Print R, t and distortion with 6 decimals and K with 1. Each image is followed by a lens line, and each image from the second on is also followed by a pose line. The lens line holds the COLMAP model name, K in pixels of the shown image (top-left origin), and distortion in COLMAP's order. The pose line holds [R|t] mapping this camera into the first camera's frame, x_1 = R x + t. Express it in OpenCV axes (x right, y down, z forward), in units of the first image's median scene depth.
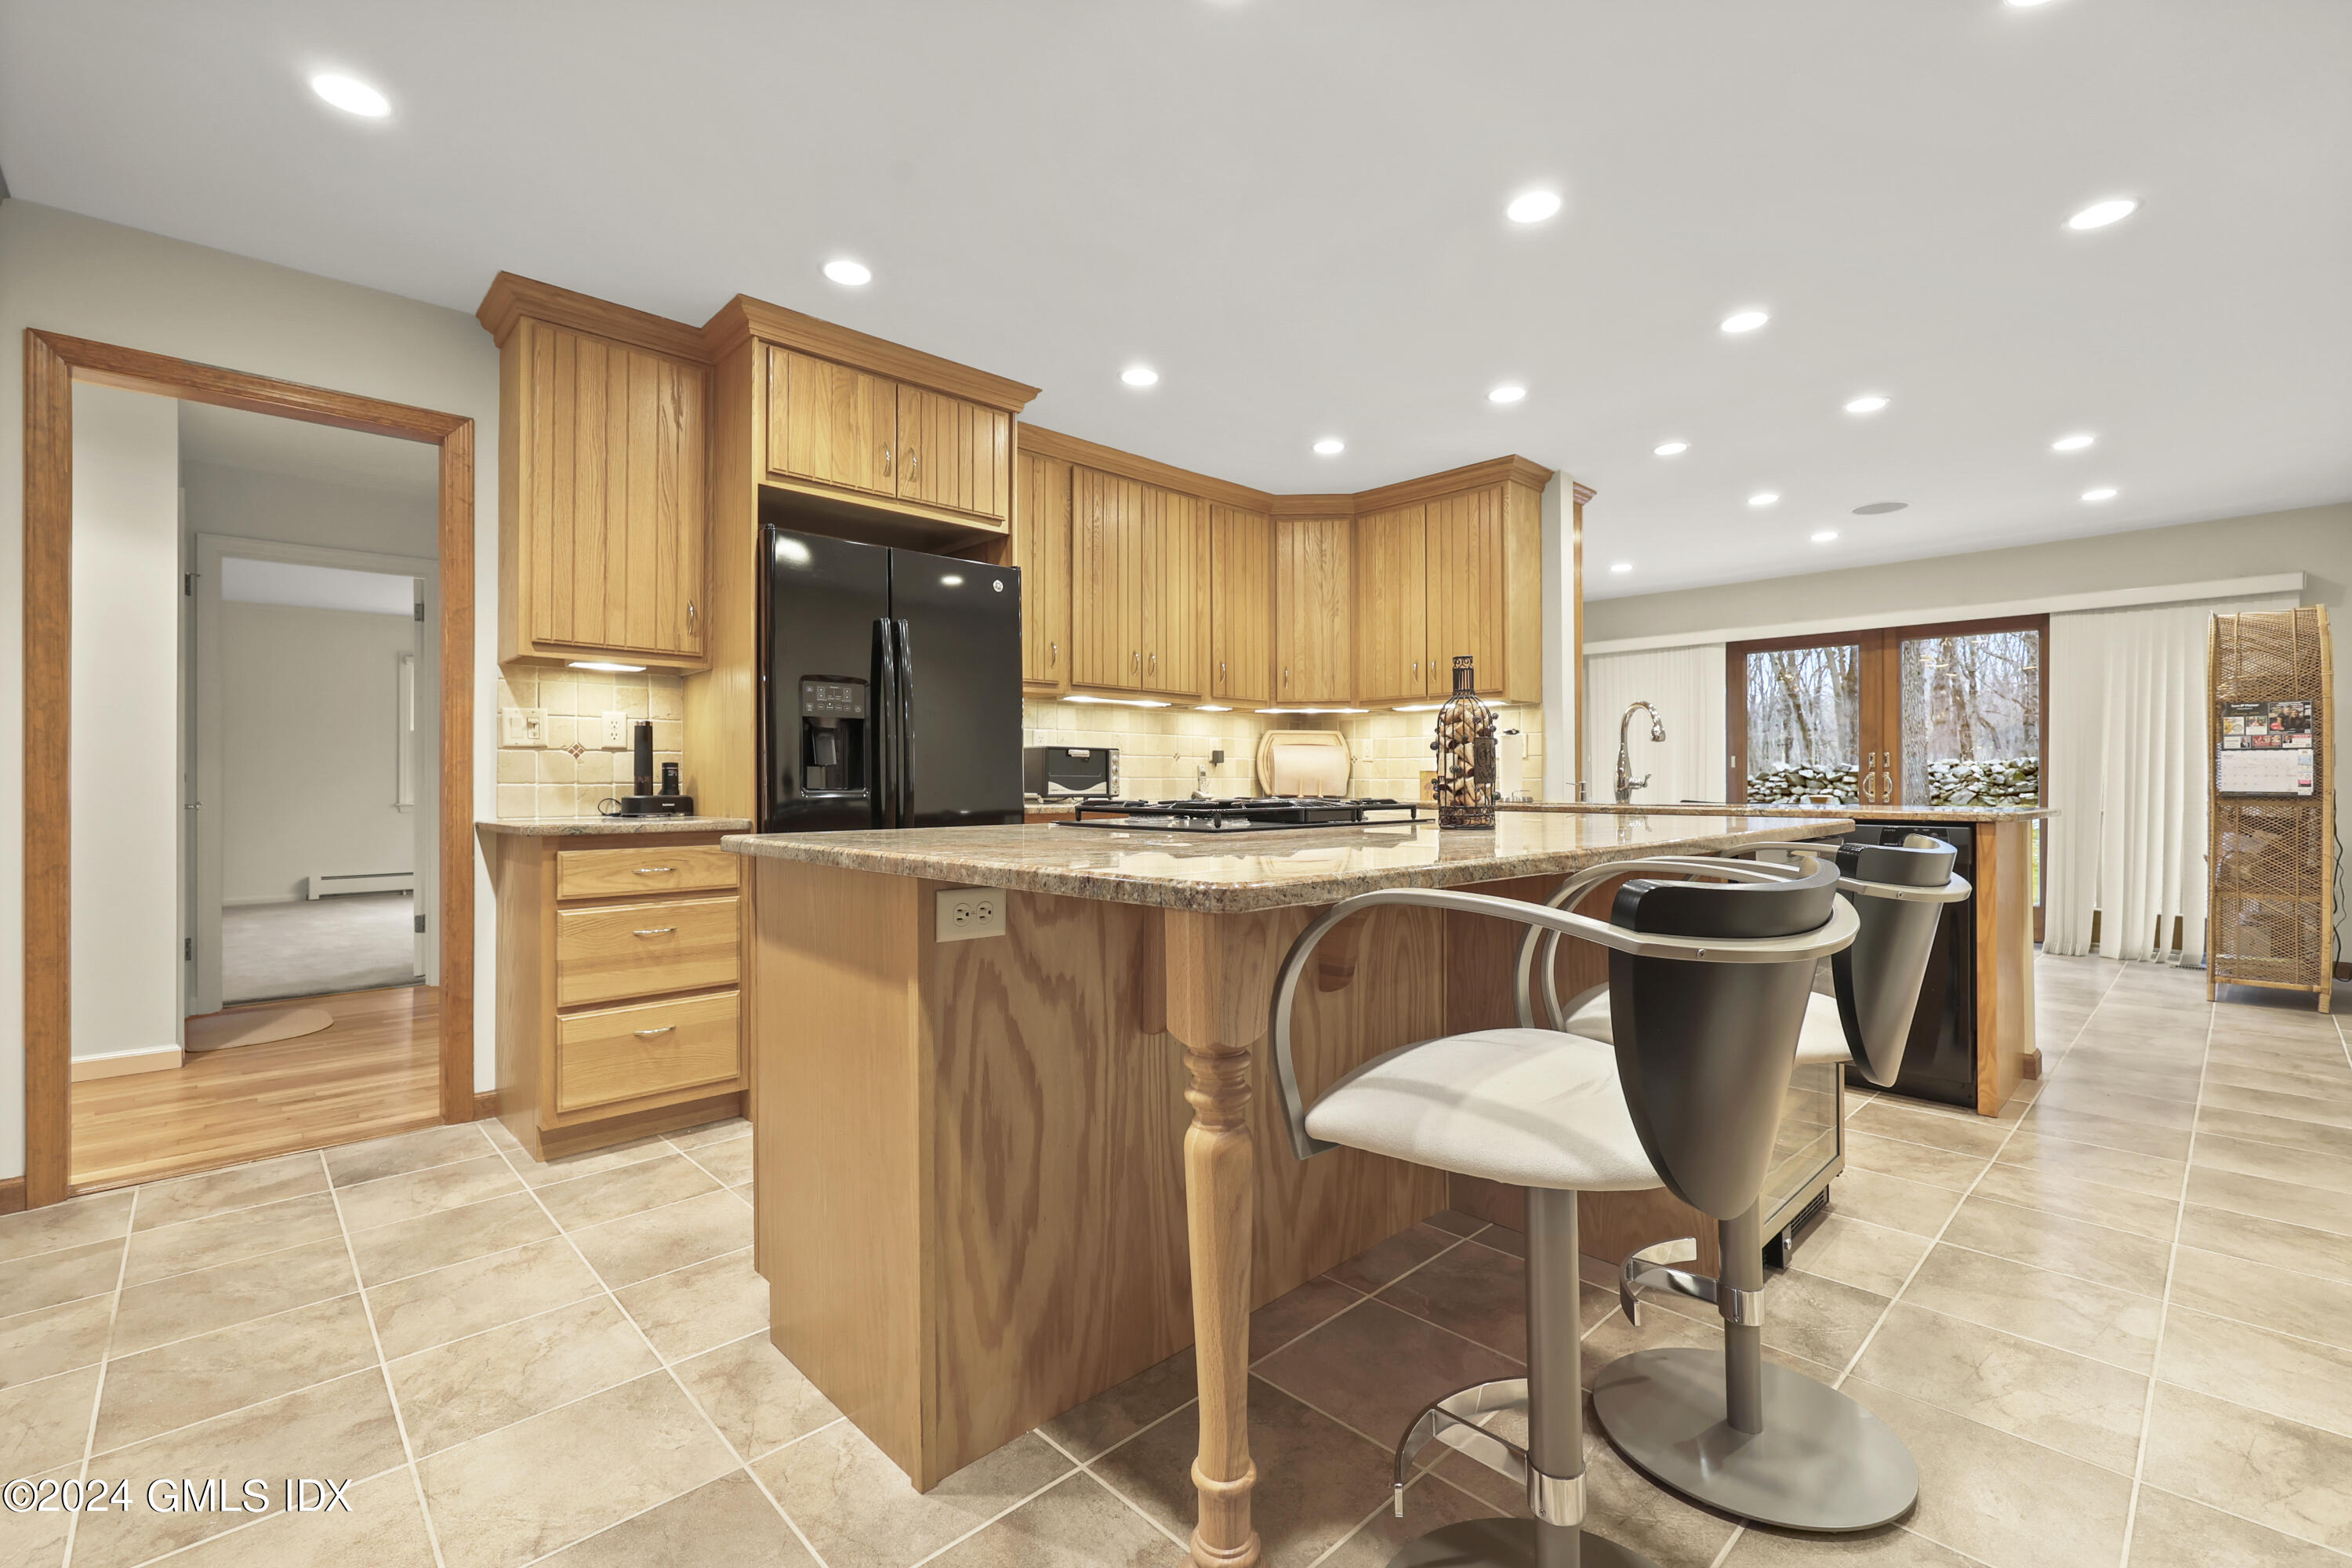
lens RADIAL K [[964.0, 0, 1186.4], [0, 964.0, 784.7], [0, 0, 1]] dist [-0.001271, -0.000528]
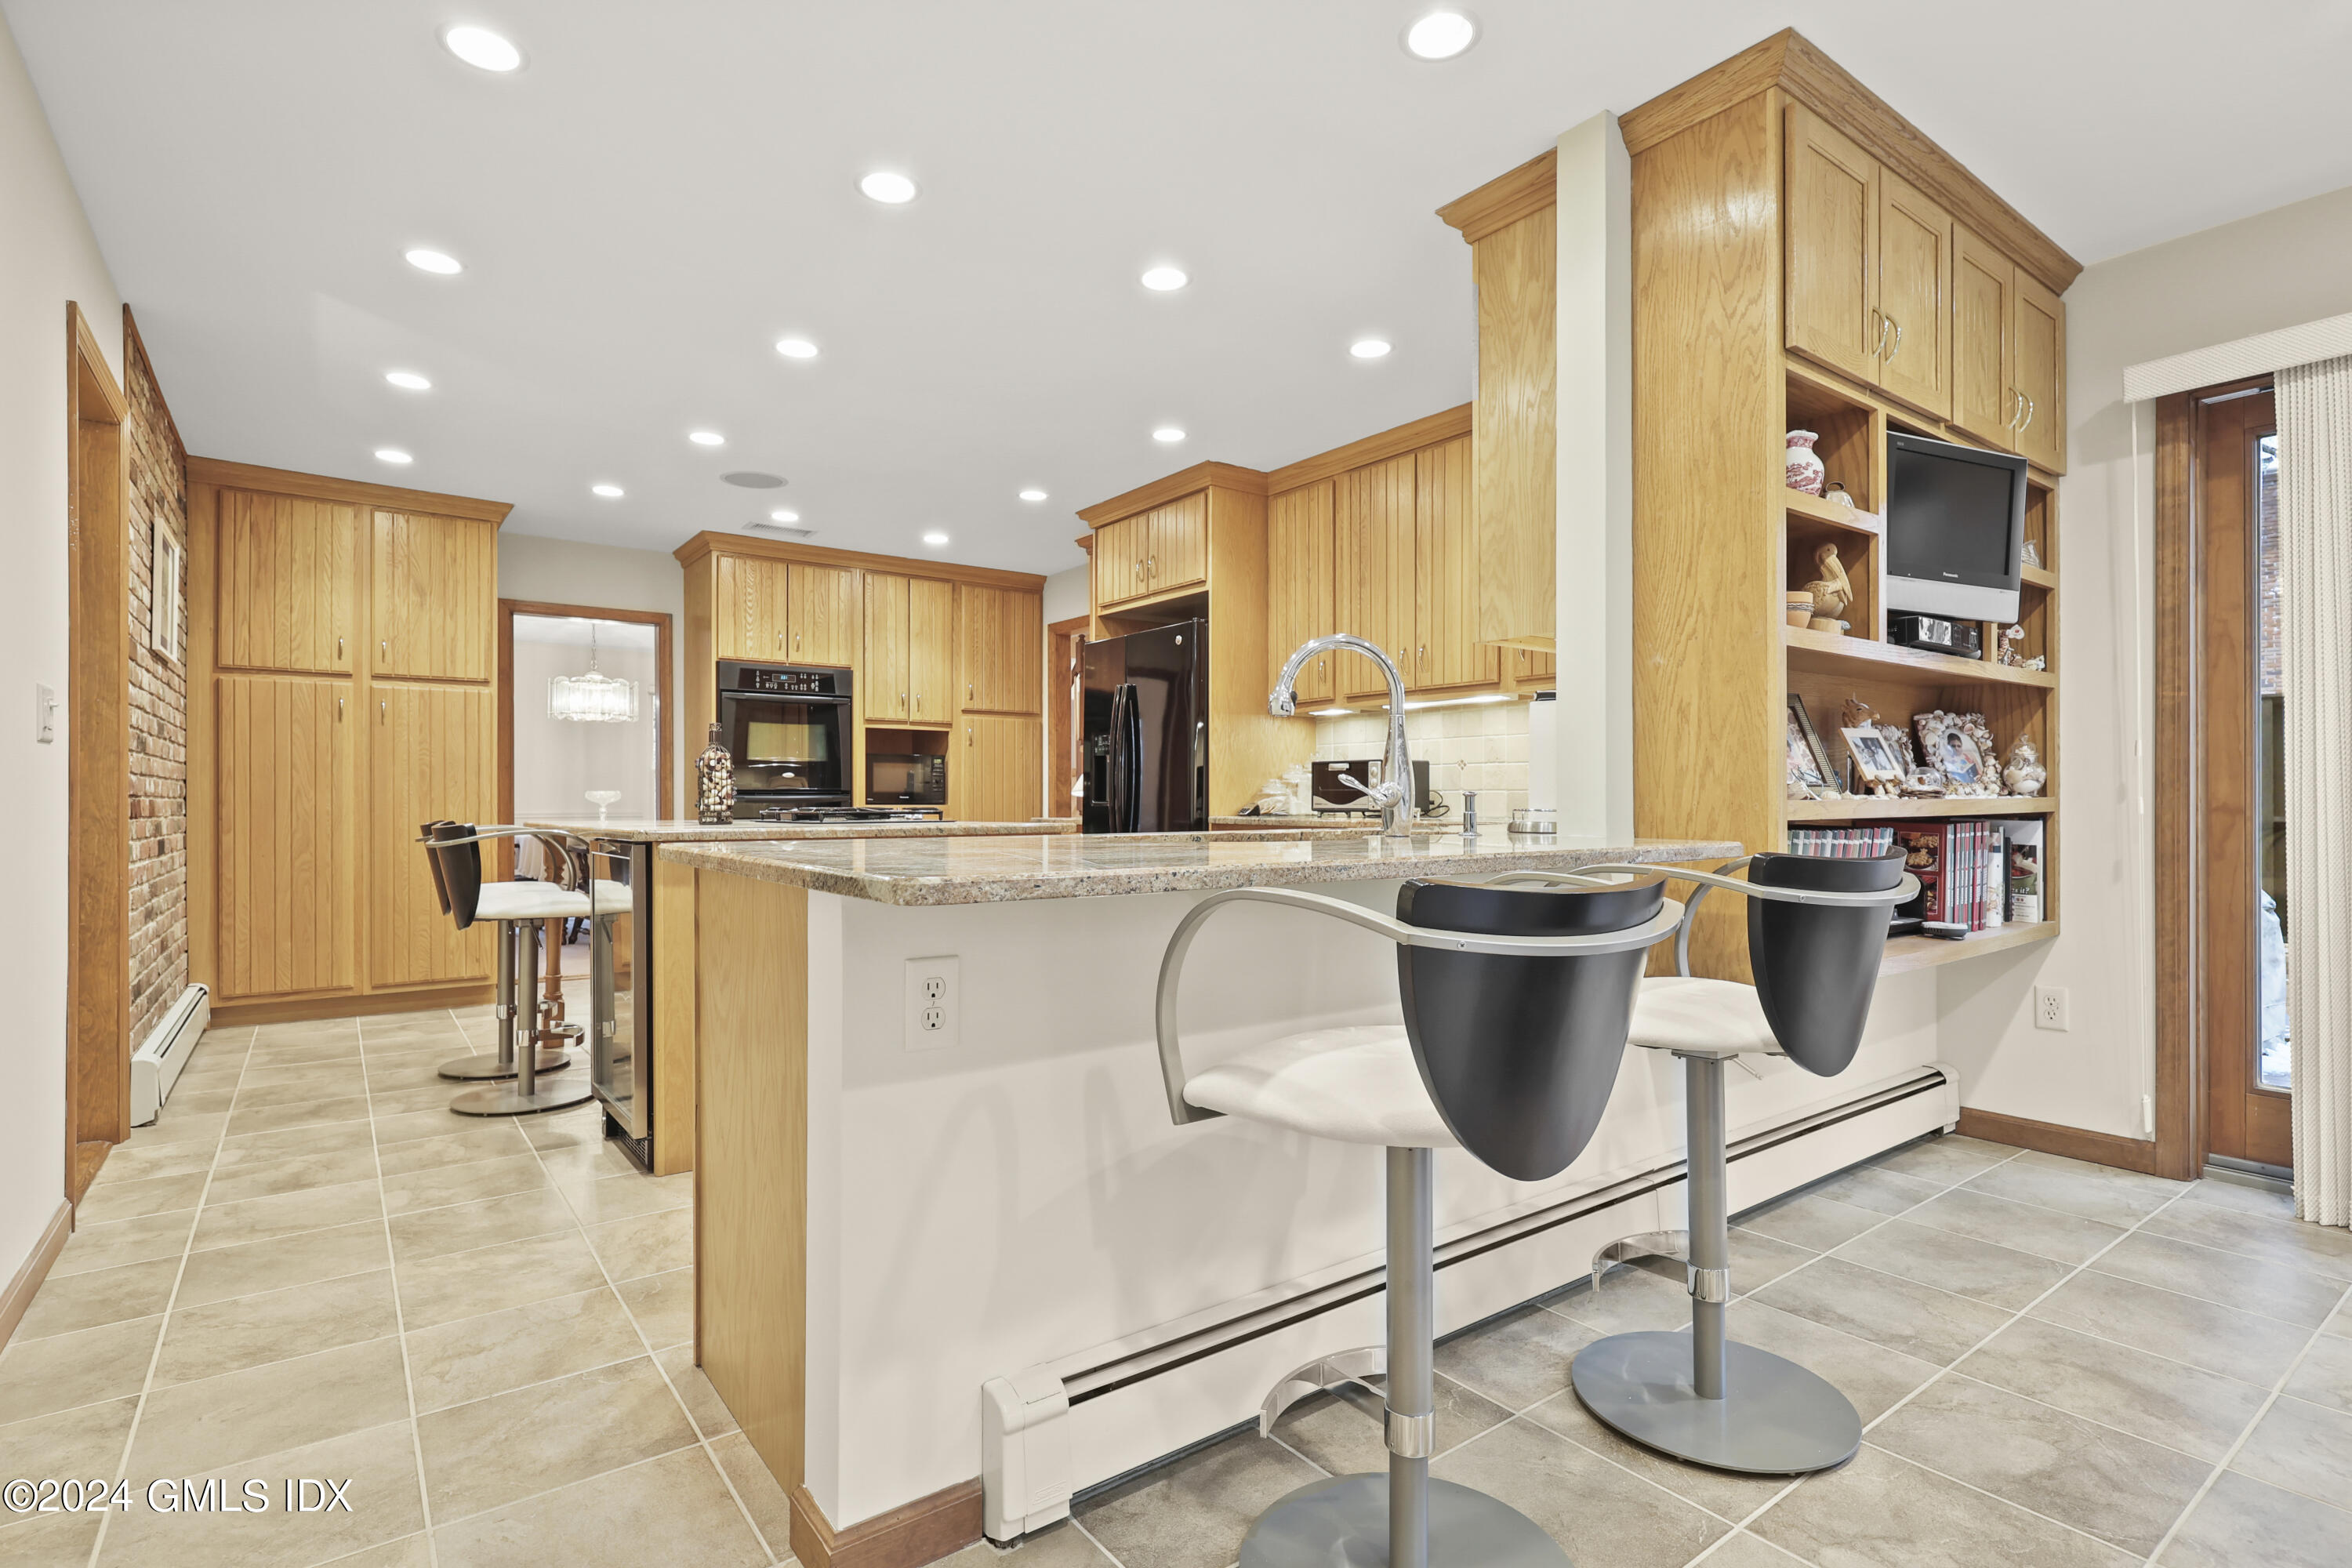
lens RADIAL K [[1139.5, 0, 1176.0], [0, 1139.5, 784.0], [0, 0, 1]] dist [0.001678, 0.000622]
pose [[-0.094948, -0.017957, -0.995320, 1.958877], [-0.004061, 0.999836, -0.017652, 0.007904], [0.995474, 0.002366, -0.095006, 1.760745]]
